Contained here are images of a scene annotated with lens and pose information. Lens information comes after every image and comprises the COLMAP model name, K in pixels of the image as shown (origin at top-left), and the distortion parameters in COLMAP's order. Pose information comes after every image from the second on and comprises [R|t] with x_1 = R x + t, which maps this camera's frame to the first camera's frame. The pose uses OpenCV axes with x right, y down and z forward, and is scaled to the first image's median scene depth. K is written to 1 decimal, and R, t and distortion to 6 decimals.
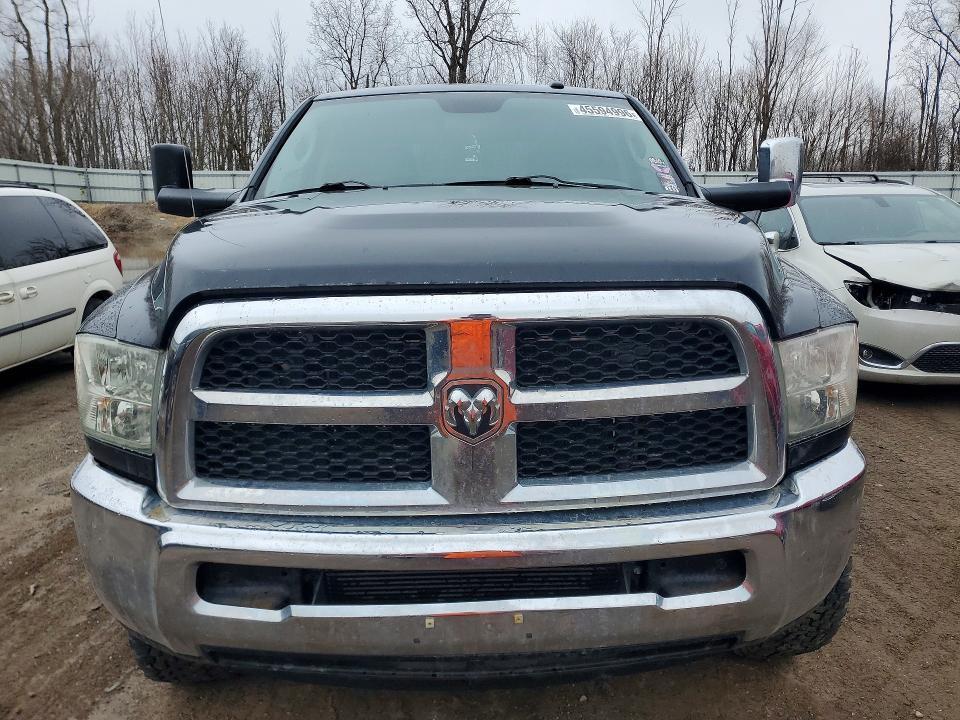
lens RADIAL K [[788.7, 0, 480.0], [0, 788.7, 360.0], [0, 0, 1]] dist [0.006388, 0.001603]
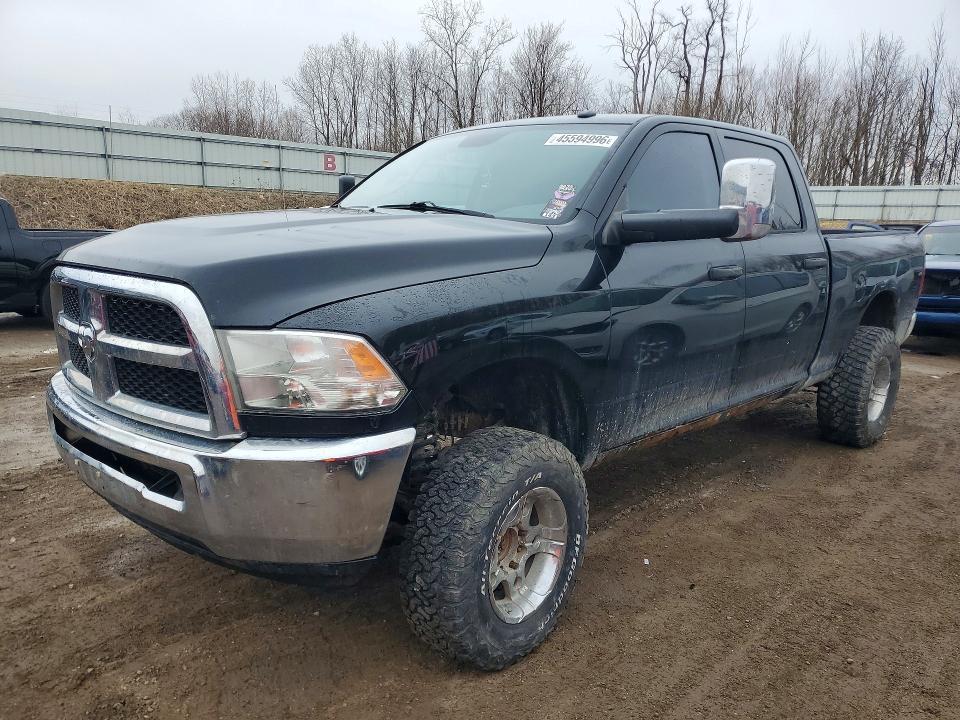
lens RADIAL K [[790.3, 0, 480.0], [0, 790.3, 360.0], [0, 0, 1]] dist [-0.001154, 0.002144]
pose [[0.674081, 0.151893, -0.722872, 0.115917], [-0.164609, 0.984909, 0.053454, -0.008289], [0.720083, 0.082959, 0.688911, 0.028025]]
